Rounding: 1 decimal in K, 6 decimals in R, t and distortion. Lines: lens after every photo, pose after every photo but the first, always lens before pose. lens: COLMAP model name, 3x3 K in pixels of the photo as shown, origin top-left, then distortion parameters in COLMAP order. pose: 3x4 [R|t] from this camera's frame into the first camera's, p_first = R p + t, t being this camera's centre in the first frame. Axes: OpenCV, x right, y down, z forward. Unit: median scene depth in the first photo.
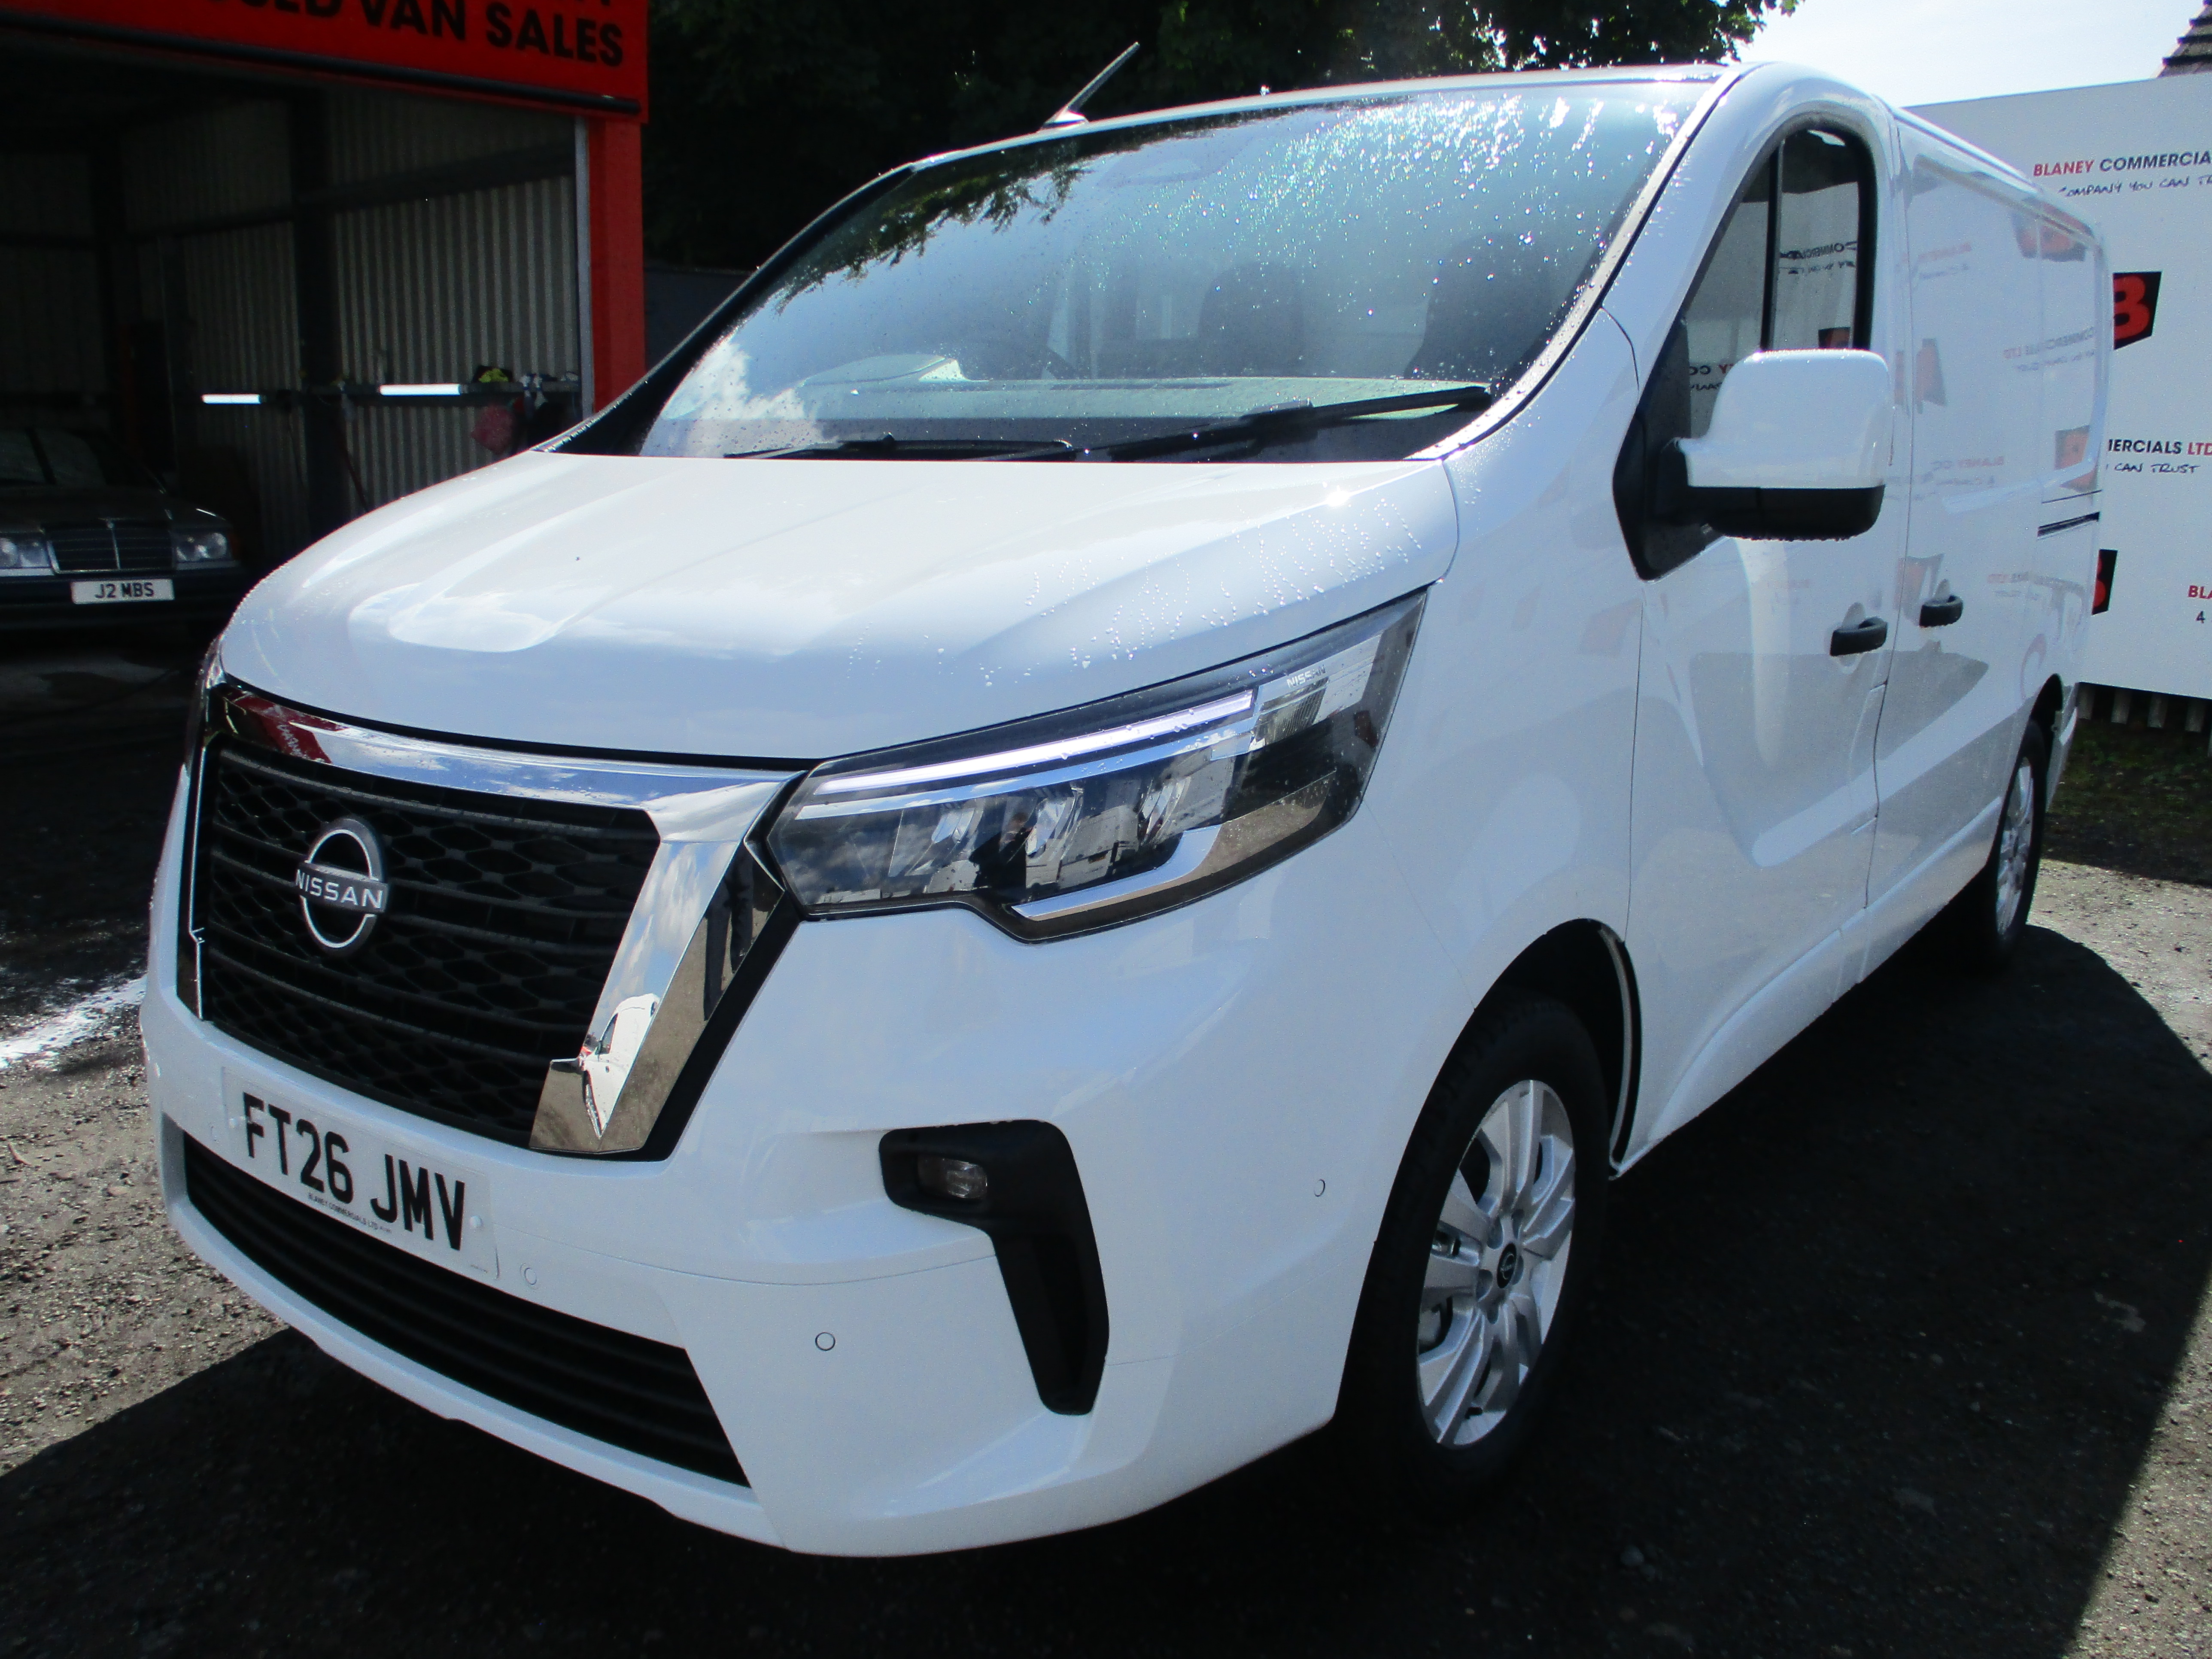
lens RADIAL K [[1866.1, 0, 1066.6], [0, 1866.1, 831.9], [0, 0, 1]] dist [-0.044579, 0.016179]
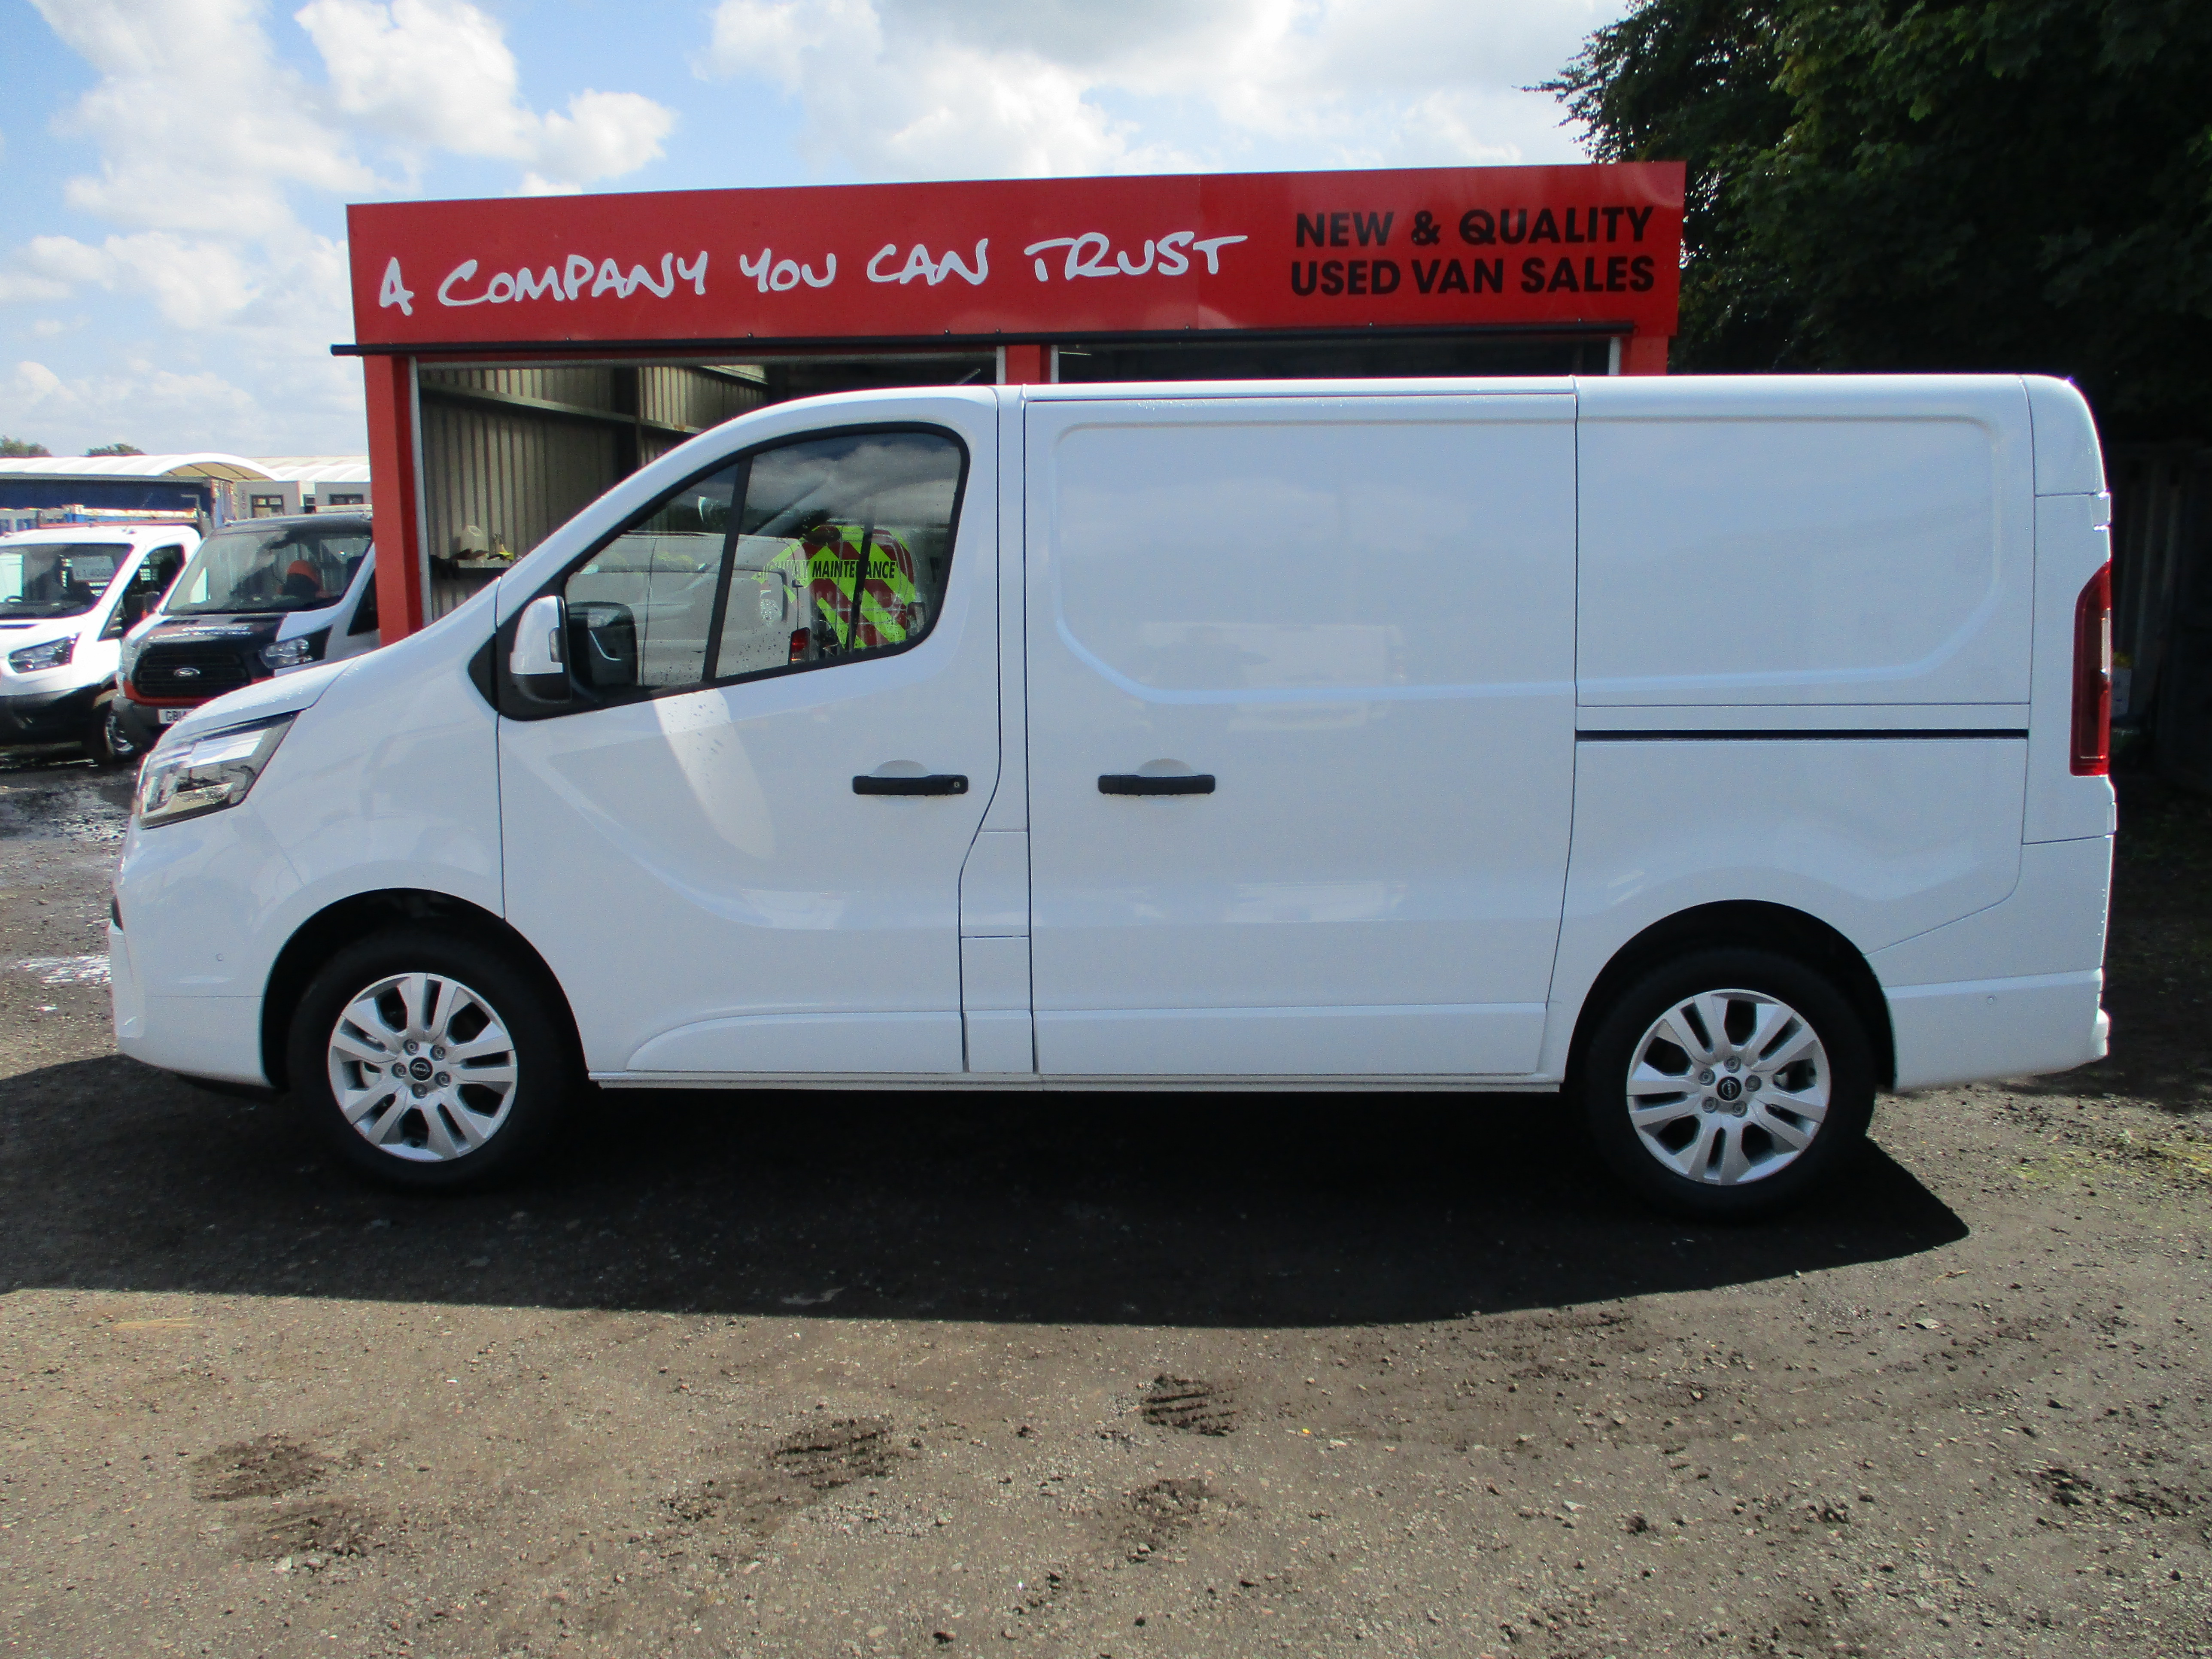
lens RADIAL K [[1866.1, 0, 1066.6], [0, 1866.1, 831.9], [0, 0, 1]] dist [-0.044579, 0.016179]
pose [[0.563130, 0.100148, -0.820277, 1.634919], [-0.166670, 0.985995, 0.005959, -0.100055], [0.809386, 0.133359, 0.571935, 0.313849]]
